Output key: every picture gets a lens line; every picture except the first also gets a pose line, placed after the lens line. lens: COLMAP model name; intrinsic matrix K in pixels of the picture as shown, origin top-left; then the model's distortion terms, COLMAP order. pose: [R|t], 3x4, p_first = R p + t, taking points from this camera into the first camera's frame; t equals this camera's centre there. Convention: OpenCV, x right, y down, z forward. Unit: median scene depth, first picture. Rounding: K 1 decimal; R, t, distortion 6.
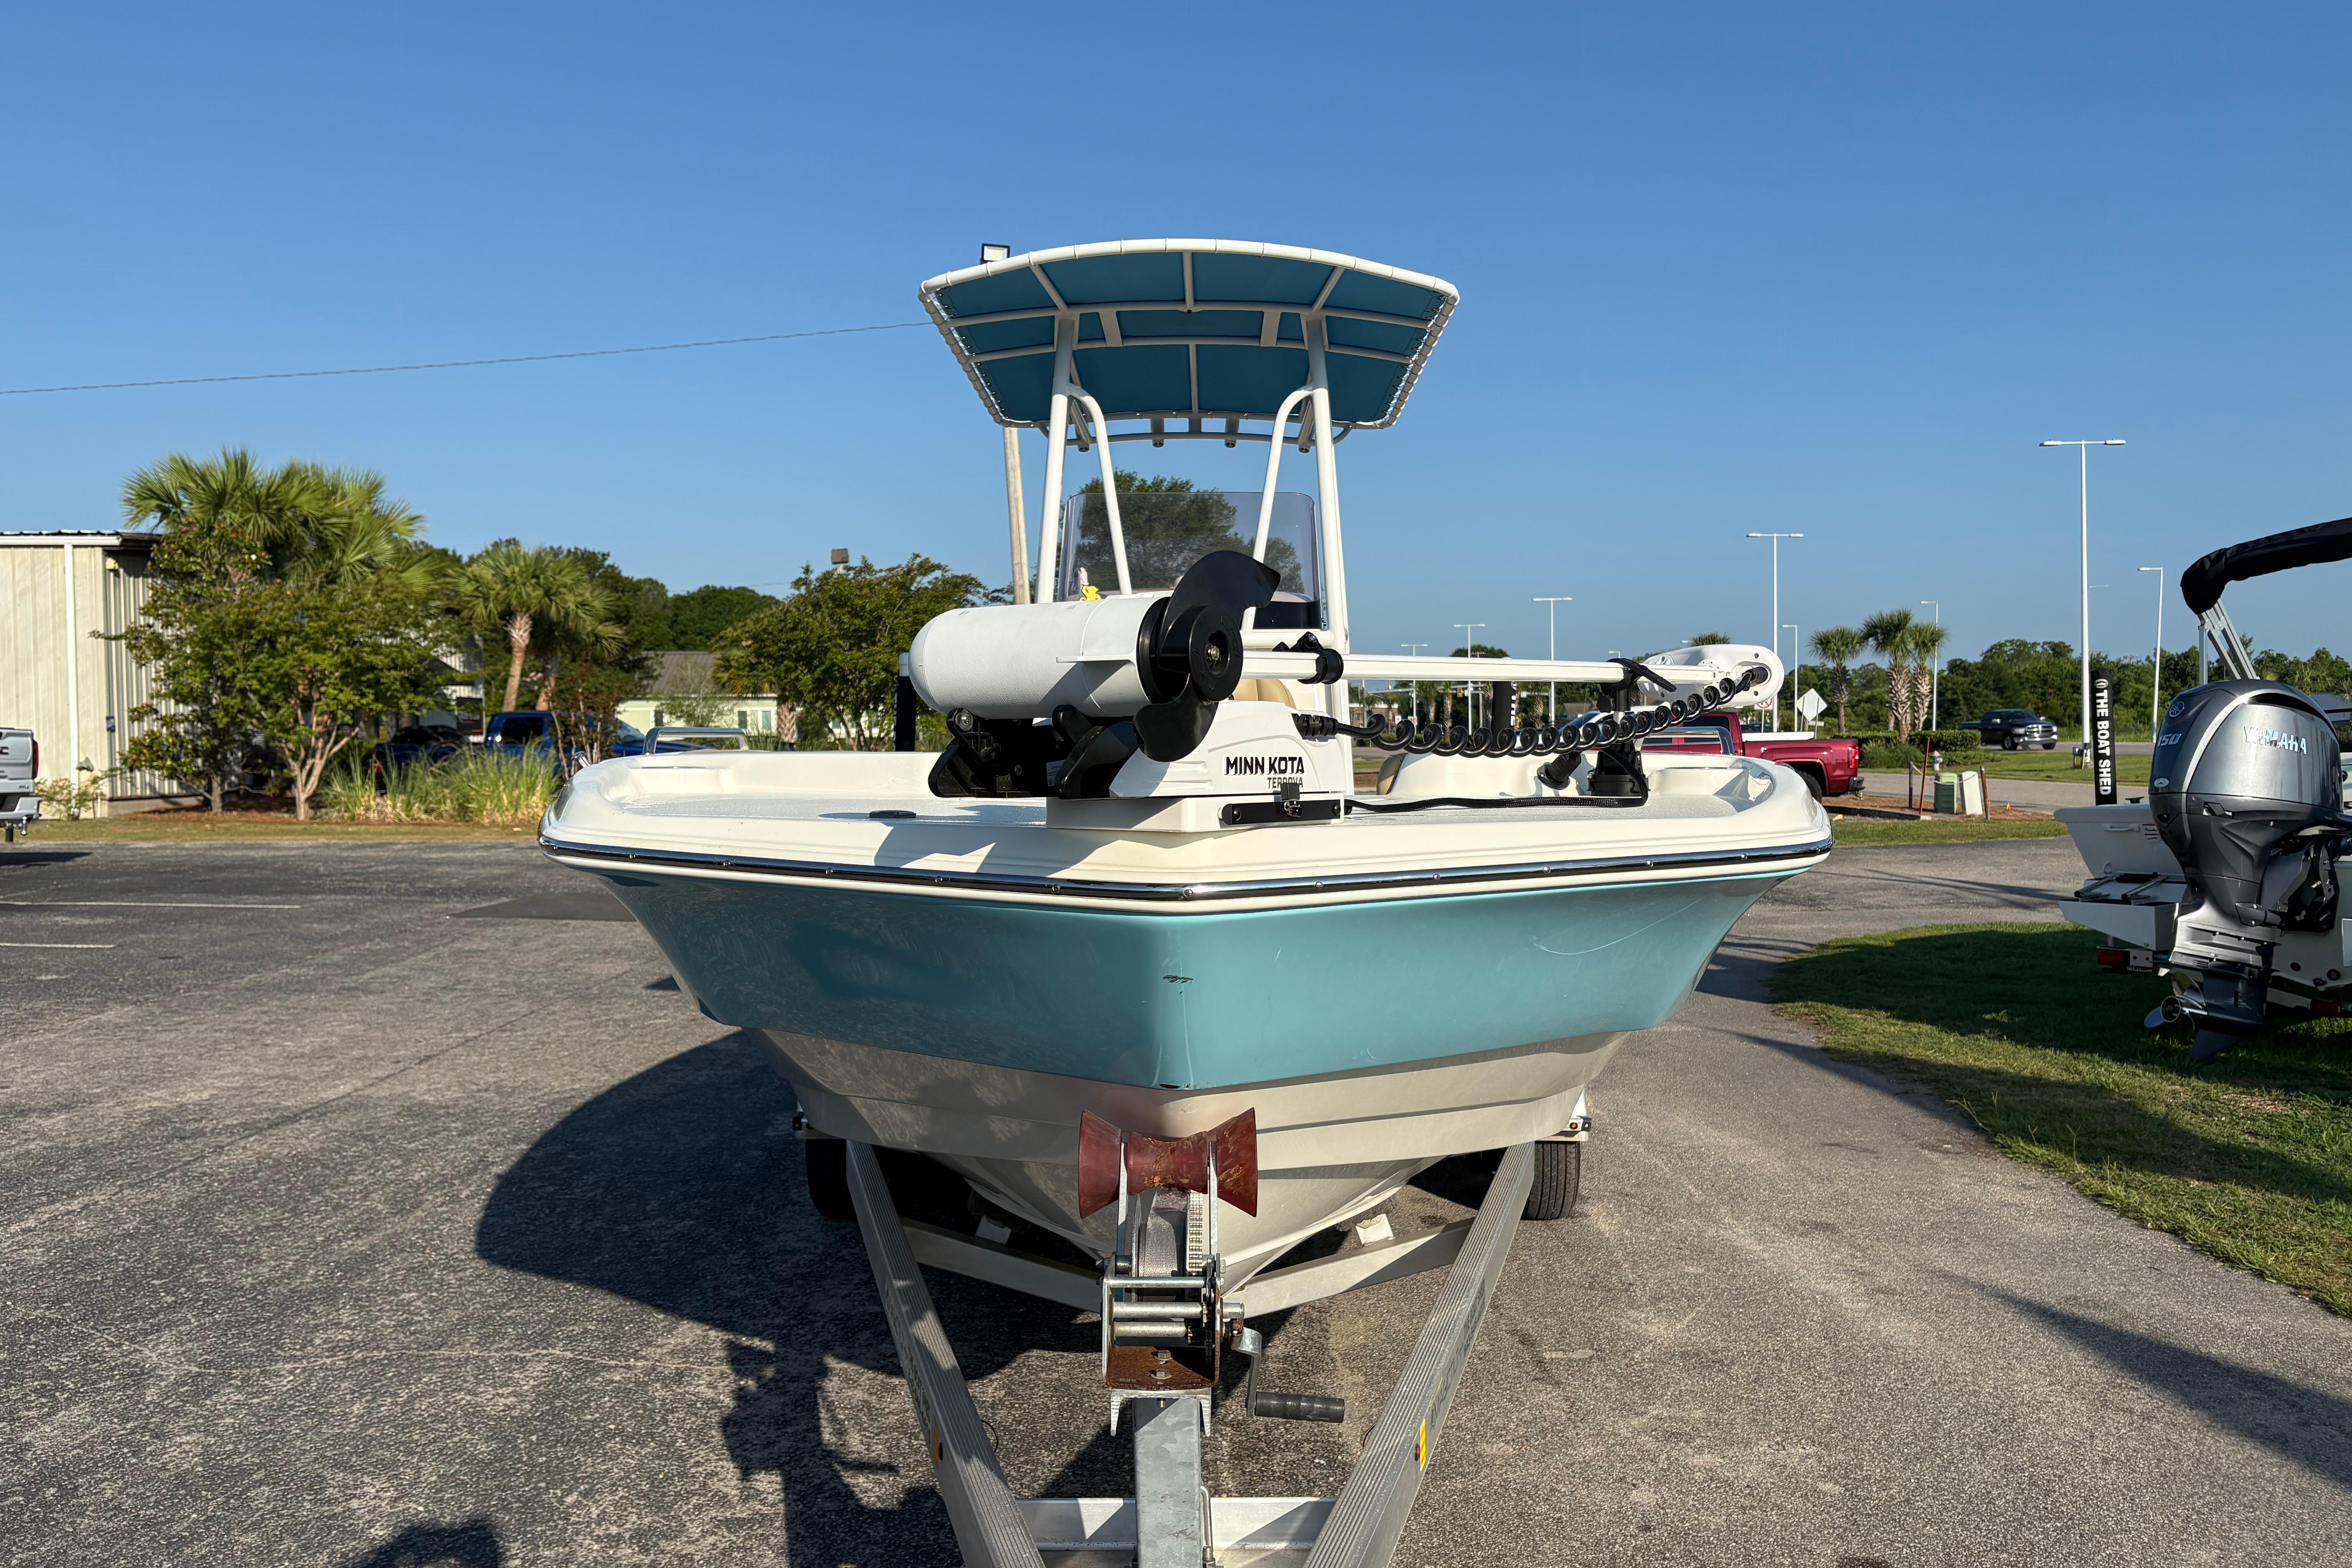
lens RADIAL K [[1781.1, 0, 1175.5], [0, 1781.1, 774.1], [0, 0, 1]] dist [0.040710, -0.027159]
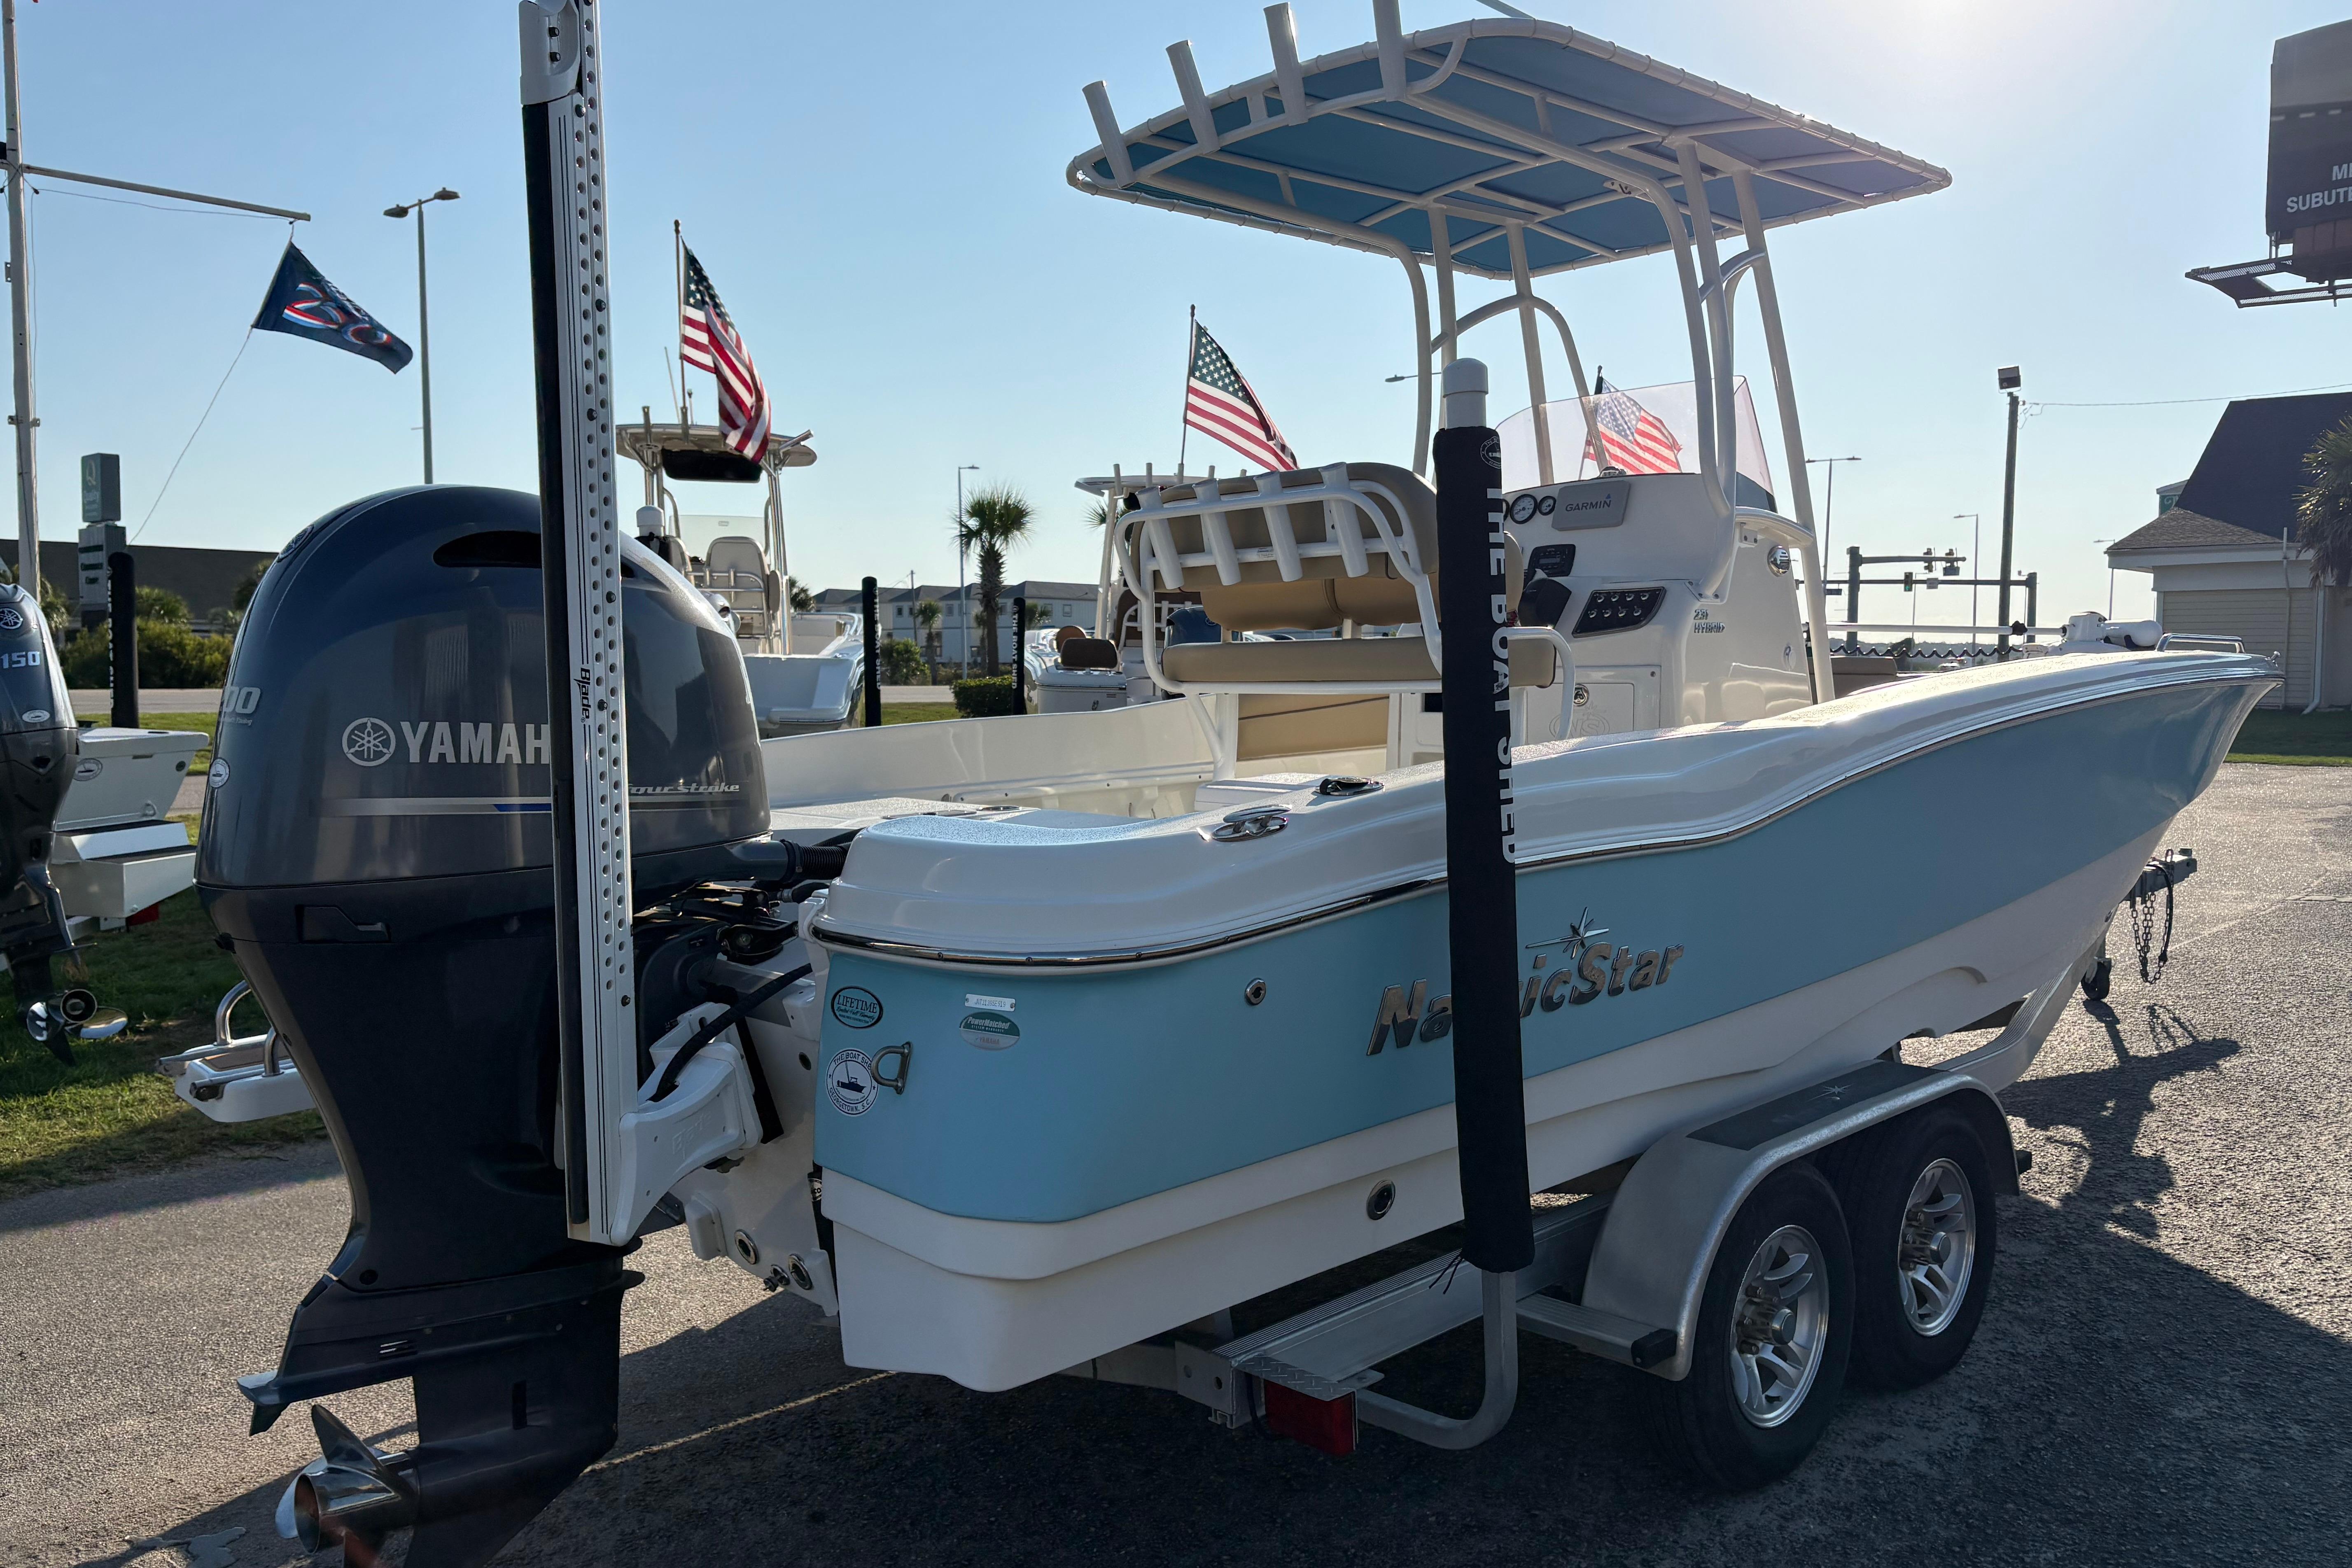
lens RADIAL K [[1781.1, 0, 1175.5], [0, 1781.1, 774.1], [0, 0, 1]] dist [0.040710, -0.027159]
pose [[-0.698626, -0.037158, 0.714522, -0.329427], [0.016345, 0.997561, 0.067858, -0.013620], [-0.715301, 0.059086, -0.696314, 1.184543]]
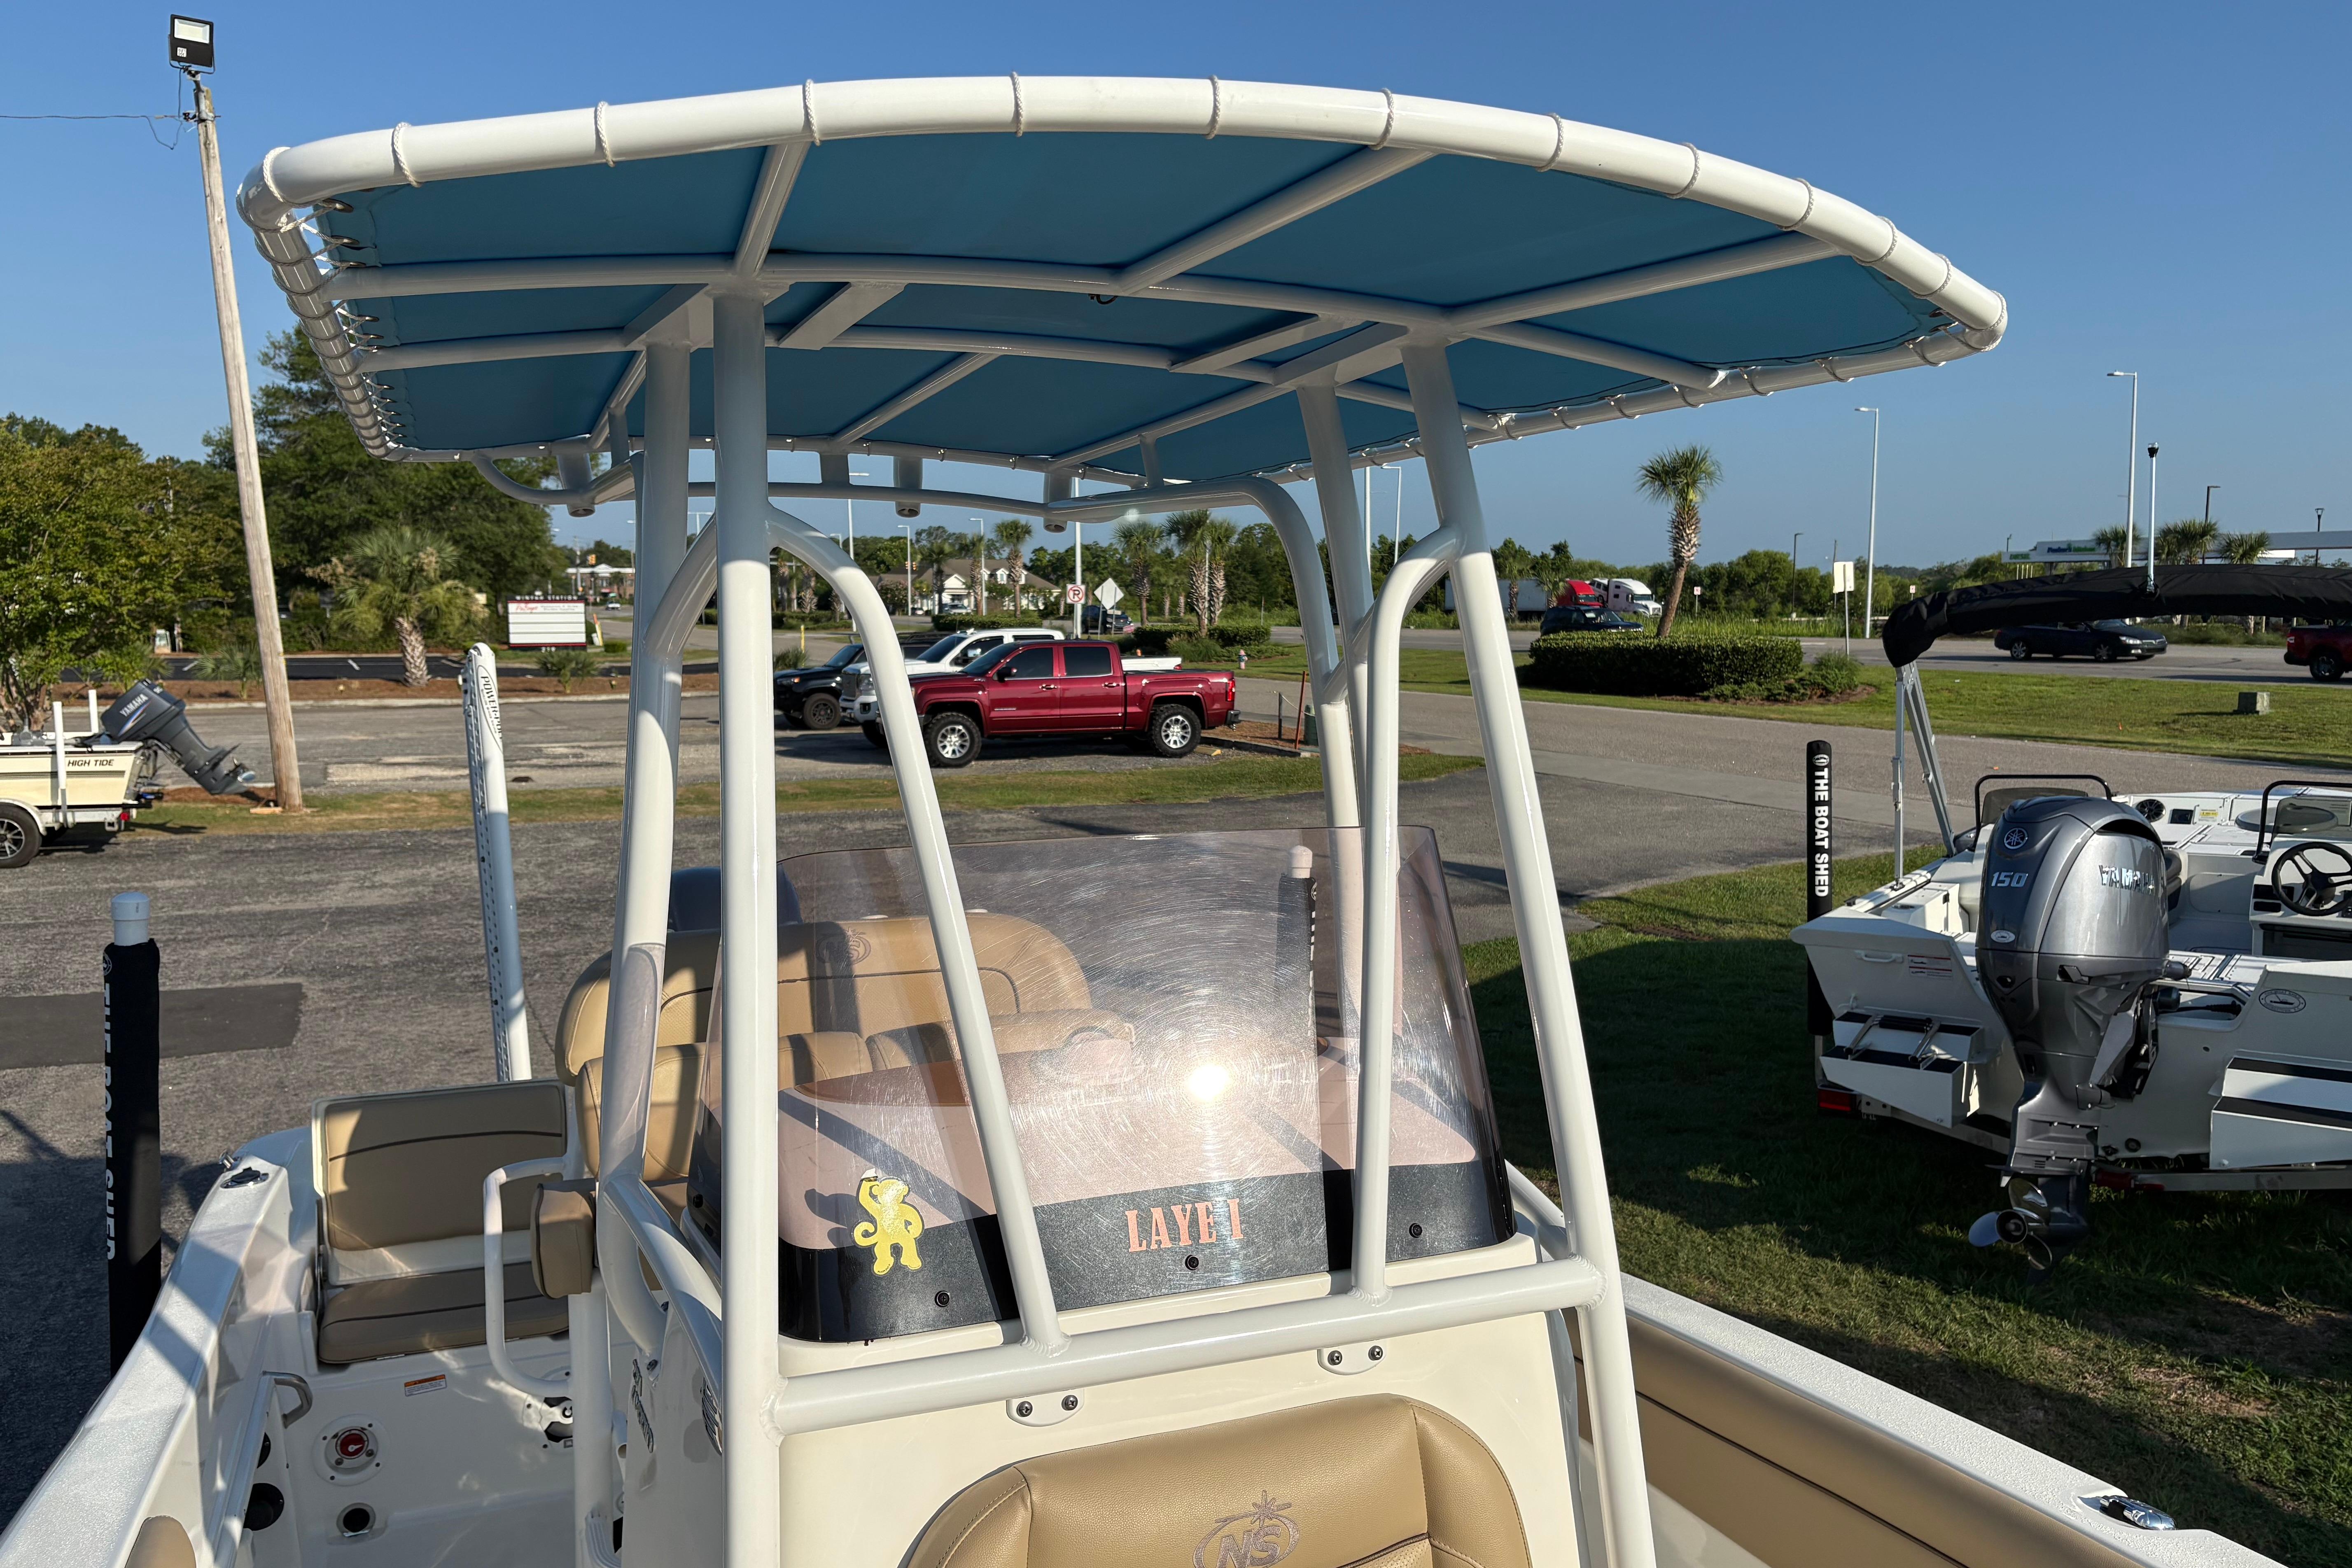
lens RADIAL K [[1781.1, 0, 1175.5], [0, 1781.1, 774.1], [0, 0, 1]] dist [0.040710, -0.027159]
pose [[0.921087, -0.034225, 0.387849, -0.074398], [0.005202, 0.997122, 0.075633, -0.124851], [-0.389321, -0.067647, 0.918615, 0.438798]]
